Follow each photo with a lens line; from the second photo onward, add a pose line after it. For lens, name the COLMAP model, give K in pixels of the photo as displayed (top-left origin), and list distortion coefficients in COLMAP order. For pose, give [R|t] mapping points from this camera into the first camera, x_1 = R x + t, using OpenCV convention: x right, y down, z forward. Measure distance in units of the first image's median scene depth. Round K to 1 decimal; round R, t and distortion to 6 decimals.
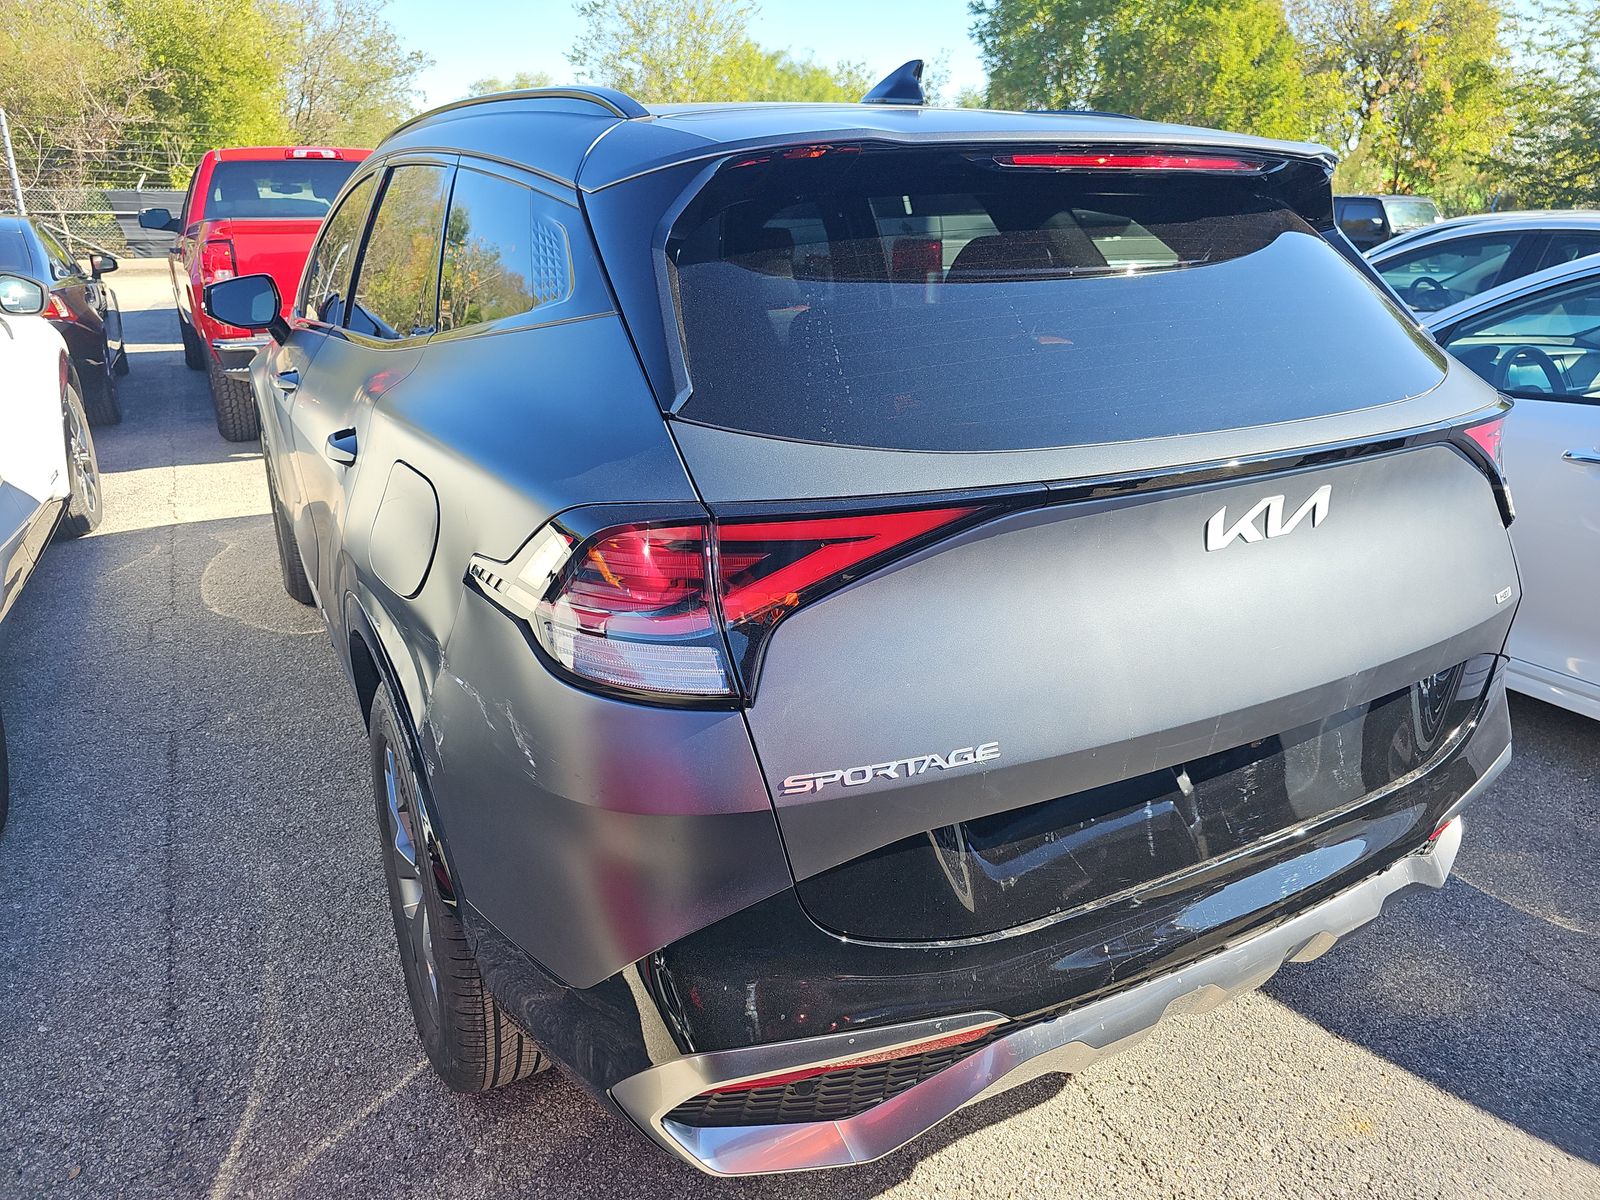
lens RADIAL K [[1092.4, 0, 799.2], [0, 1092.4, 571.2], [0, 0, 1]] dist [0.030907, -0.032303]
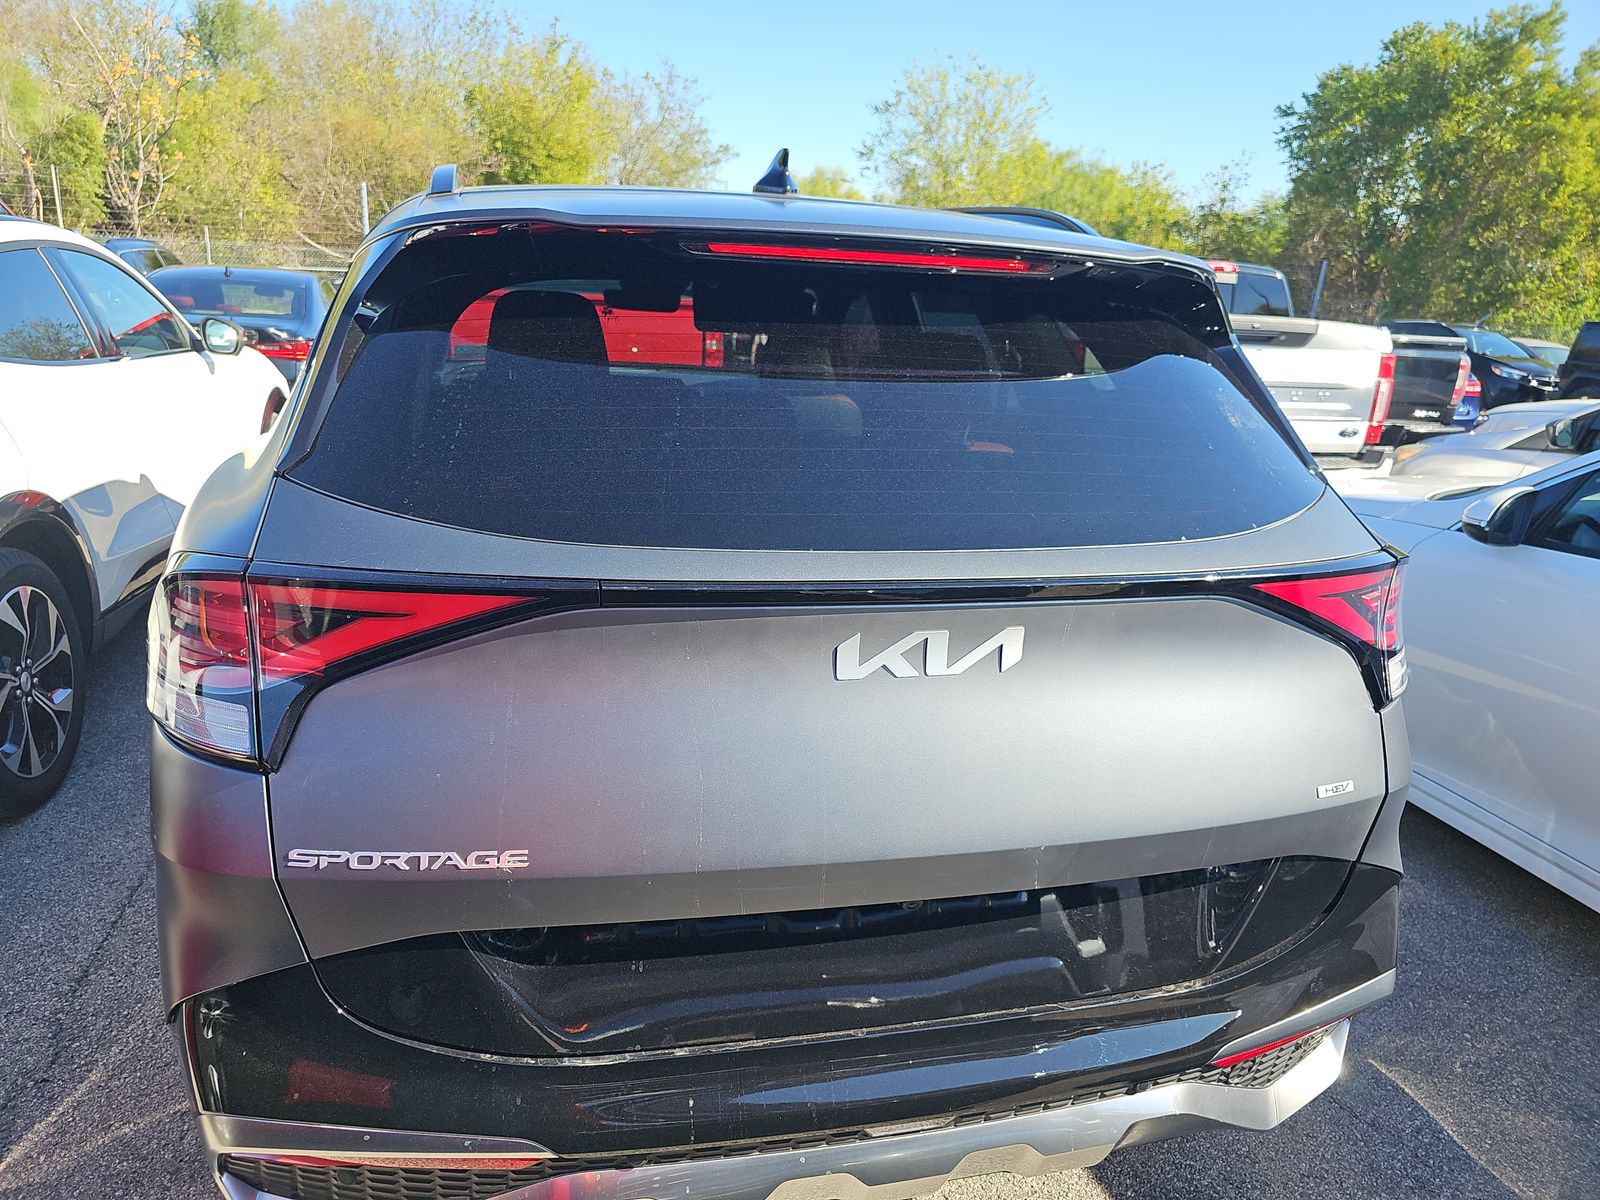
lens RADIAL K [[1084.2, 0, 800.0], [0, 1084.2, 600.0], [0, 0, 1]] dist [0.036833, -0.038847]
pose [[0.965716, 0.117401, -0.231537, 0.317938], [-0.128758, 0.991075, -0.034514, -0.029004], [0.225419, 0.063143, 0.972214, 0.070993]]
